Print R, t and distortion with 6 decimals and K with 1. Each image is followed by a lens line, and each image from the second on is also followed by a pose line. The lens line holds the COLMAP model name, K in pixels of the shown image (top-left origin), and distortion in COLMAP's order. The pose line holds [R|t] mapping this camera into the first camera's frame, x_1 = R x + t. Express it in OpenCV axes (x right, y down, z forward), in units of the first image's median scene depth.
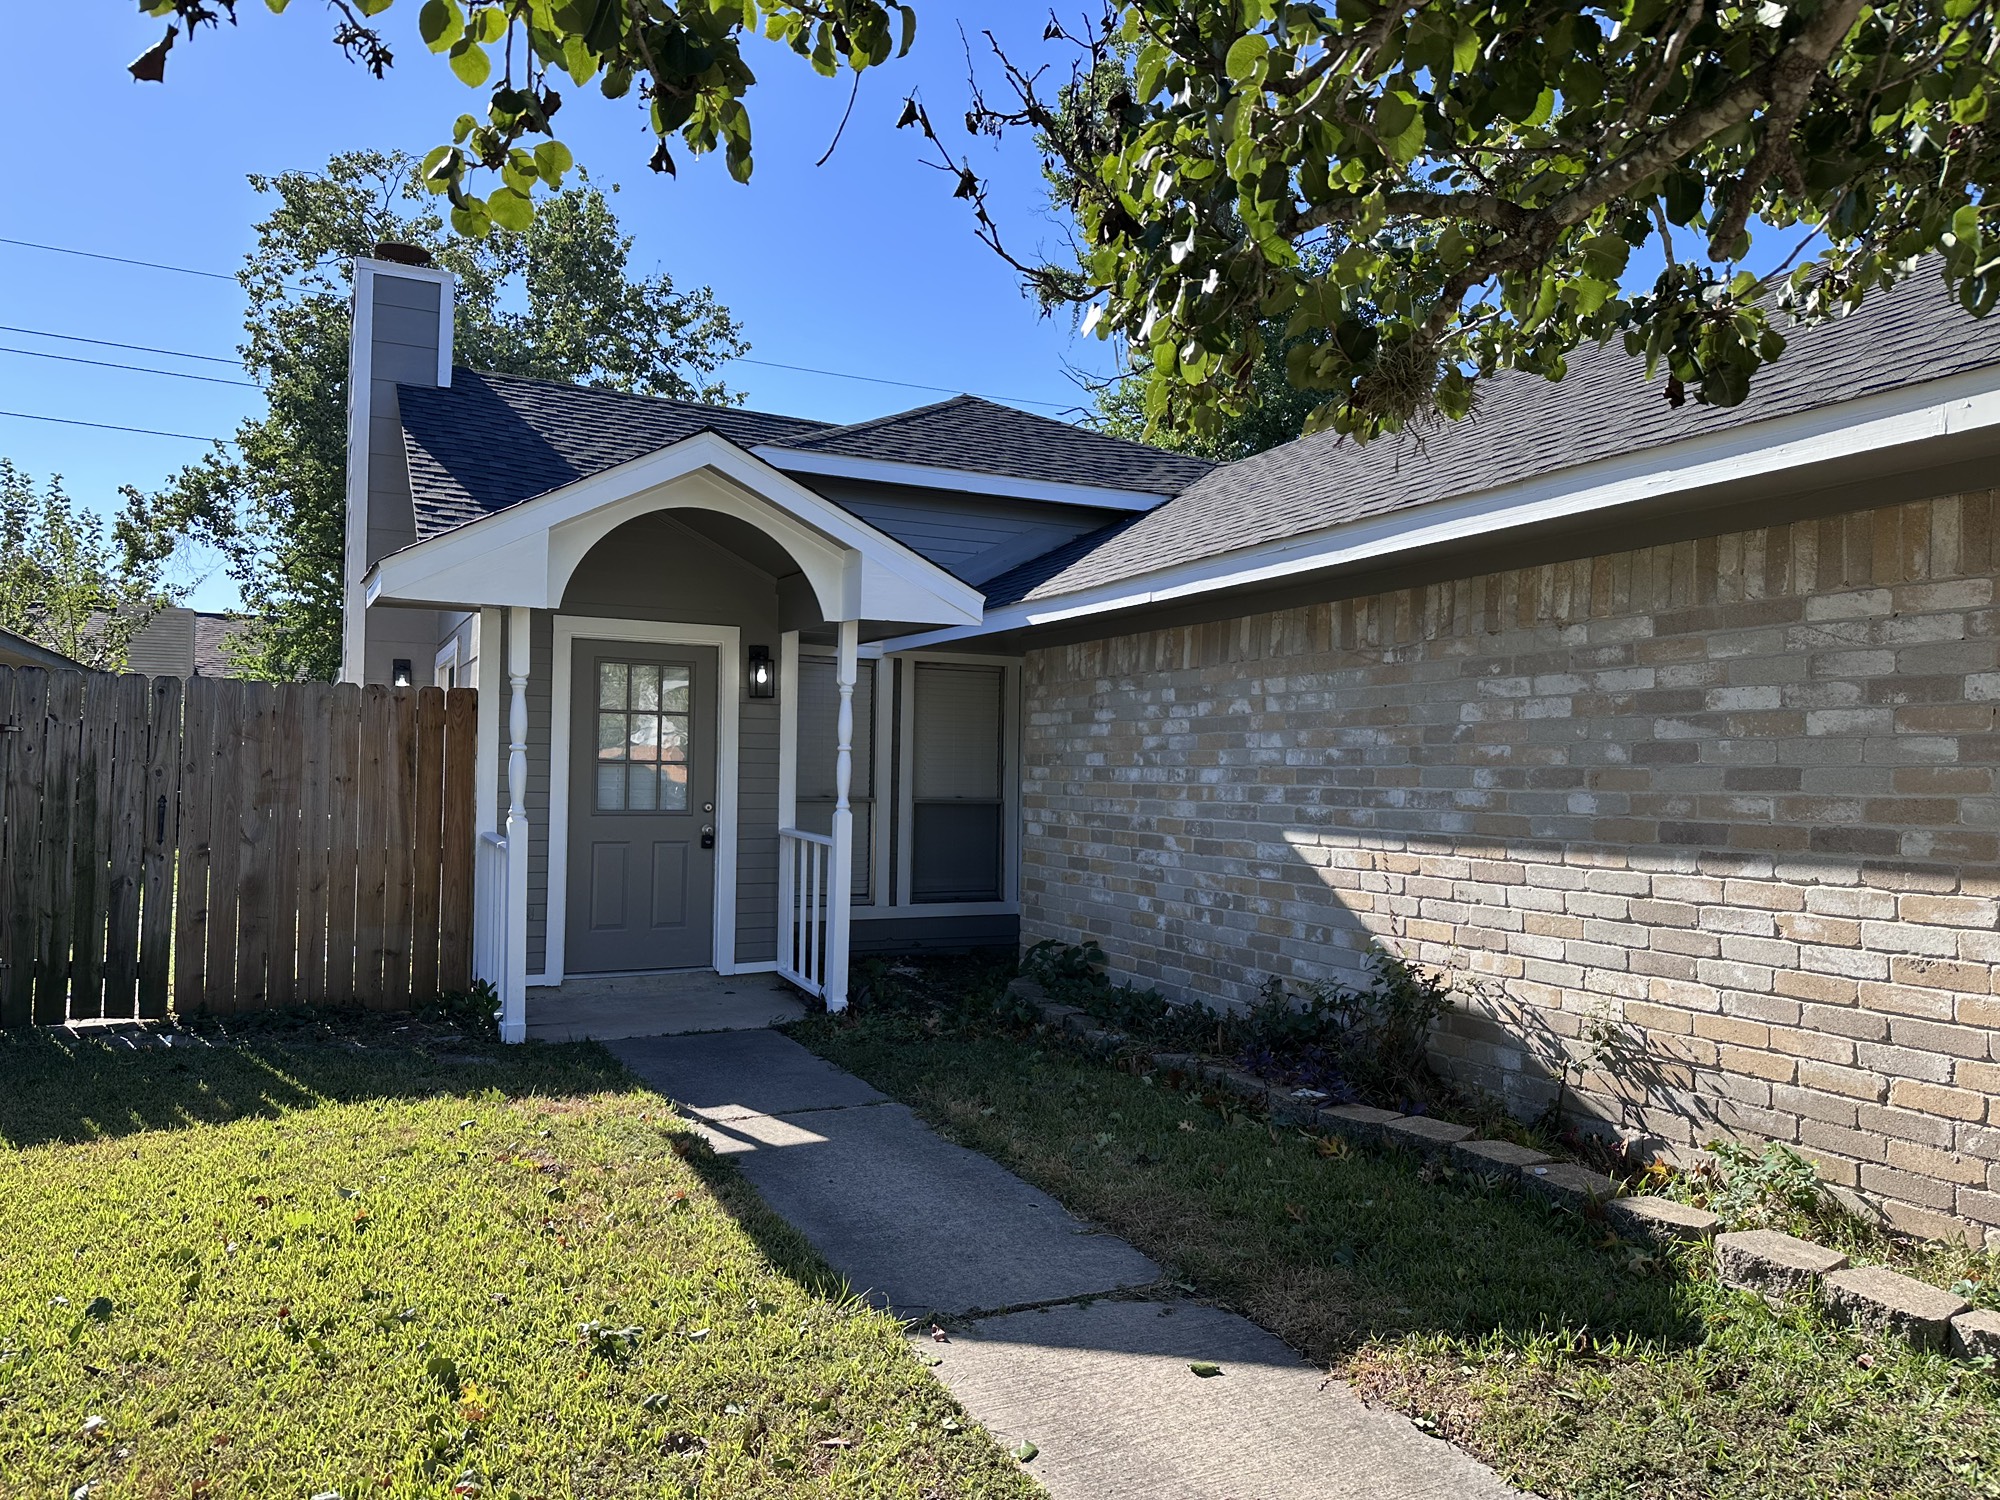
lens RADIAL K [[1430.4, 0, 1054.6], [0, 1430.4, 762.8], [0, 0, 1]] dist [0.032788, -0.055390]
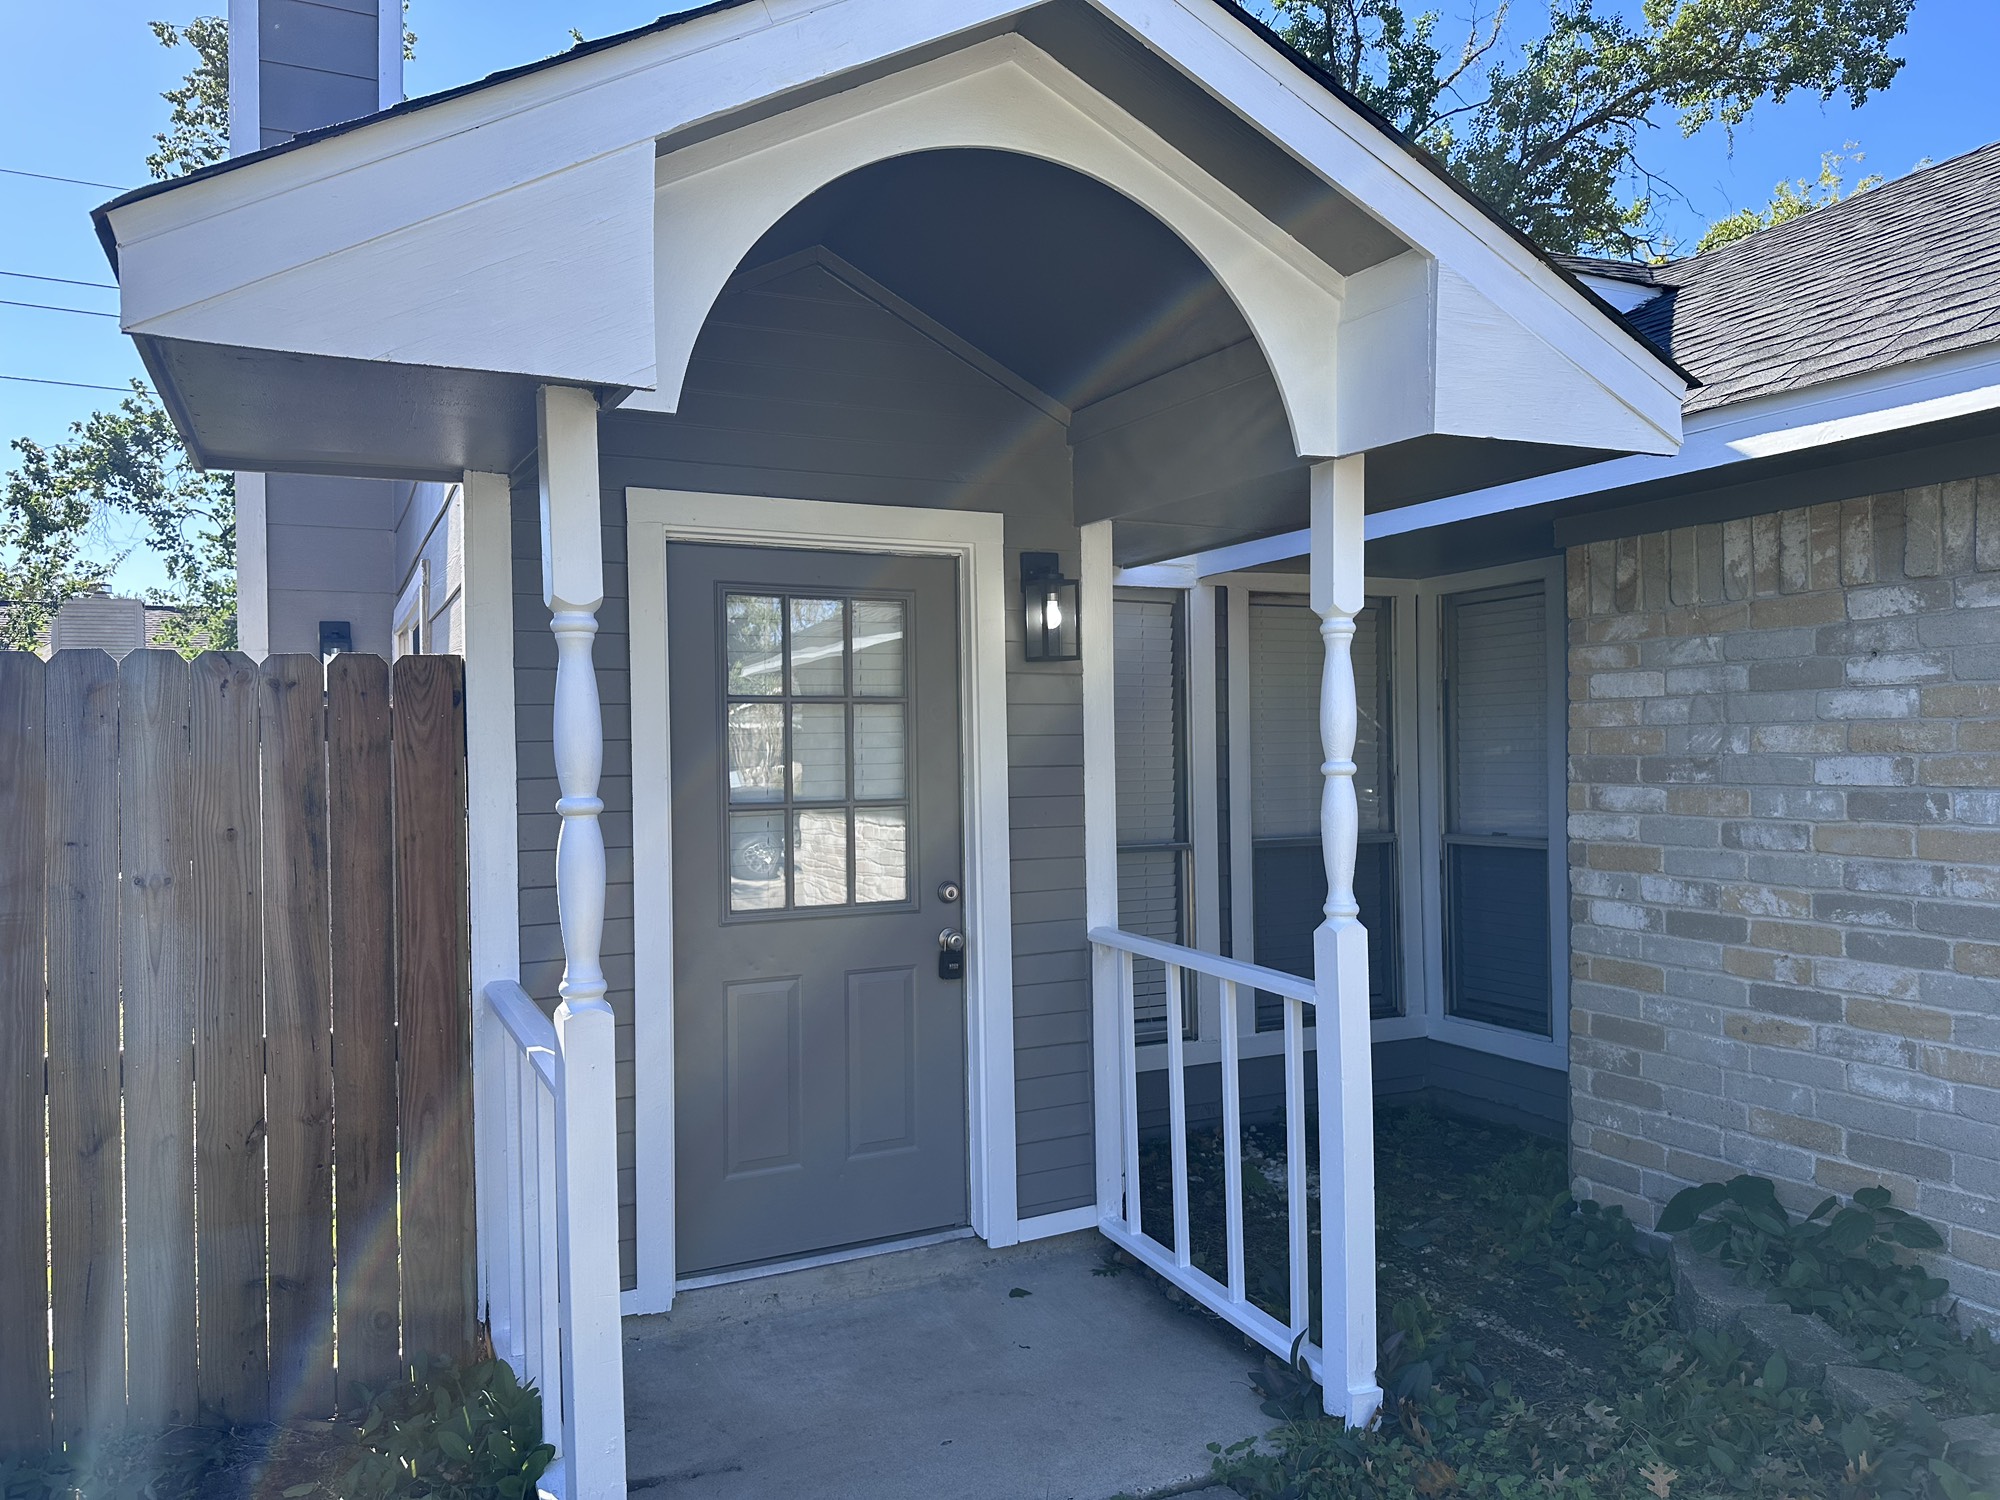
lens RADIAL K [[1430.4, 0, 1005.1], [0, 1430.4, 756.5], [0, 0, 1]] dist [0.032788, -0.055390]
pose [[0.999127, -0.031780, -0.027105, -0.207612], [0.032057, 0.999438, 0.009847, -0.018473], [0.026777, -0.010707, 0.999584, 0.520203]]
